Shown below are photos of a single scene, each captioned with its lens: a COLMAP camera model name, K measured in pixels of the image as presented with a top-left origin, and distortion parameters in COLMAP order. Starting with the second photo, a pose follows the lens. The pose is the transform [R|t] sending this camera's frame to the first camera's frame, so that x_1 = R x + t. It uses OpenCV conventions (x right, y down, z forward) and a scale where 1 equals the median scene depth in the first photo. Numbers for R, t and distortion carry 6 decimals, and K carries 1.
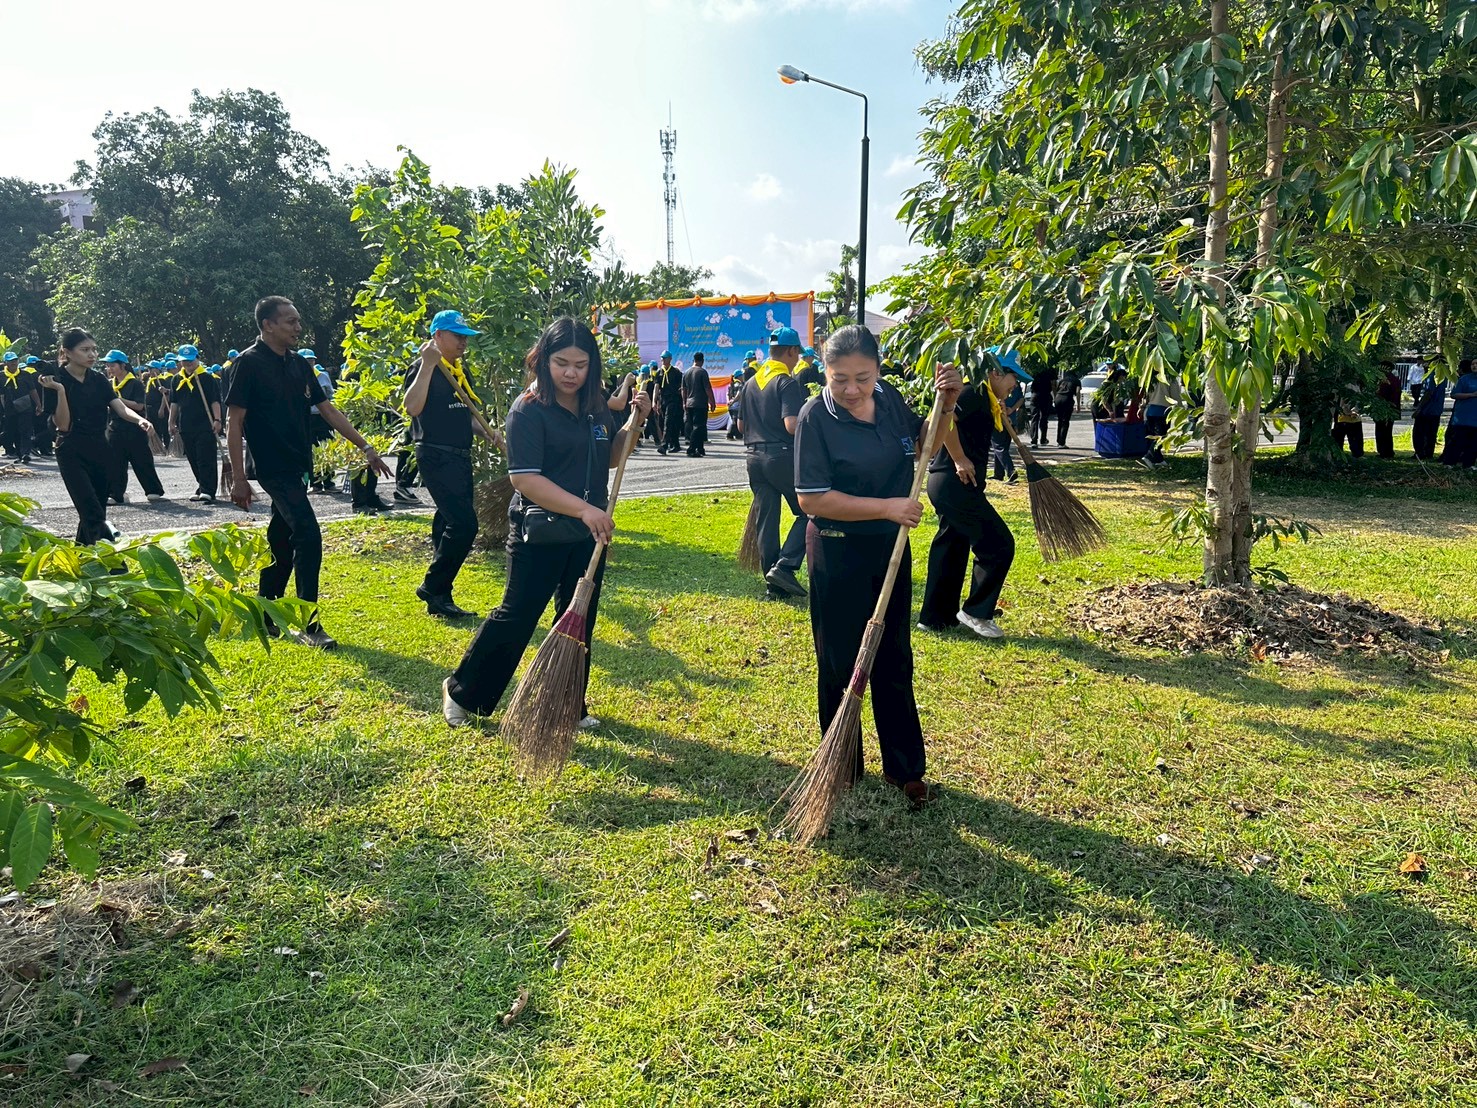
lens RADIAL K [[1026.5, 0, 729.3], [0, 1026.5, 549.1], [0, 0, 1]] dist [0.033973, -0.044193]
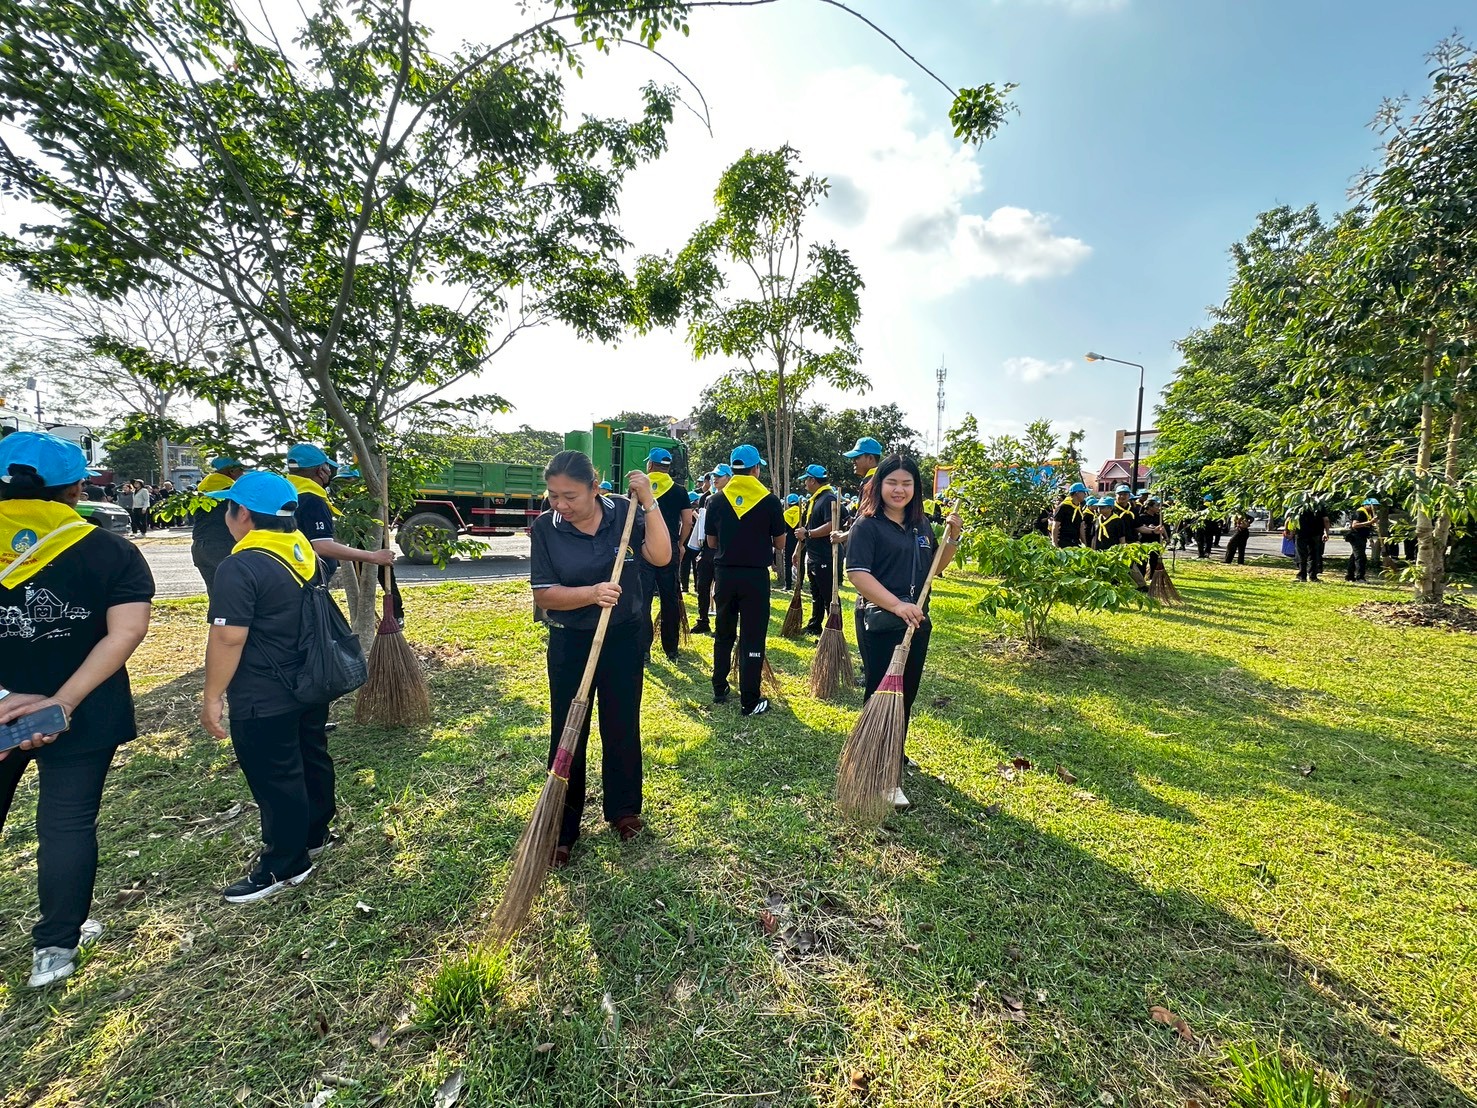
lens RADIAL K [[590.6, 0, 742.9], [0, 590.6, 556.8], [0, 0, 1]] dist [-0.003143, 0.000170]
pose [[0.944403, 0.037959, -0.326591, -0.638466], [-0.062643, 0.995891, -0.065393, 0.136006], [0.322767, 0.082216, 0.942901, -0.859290]]
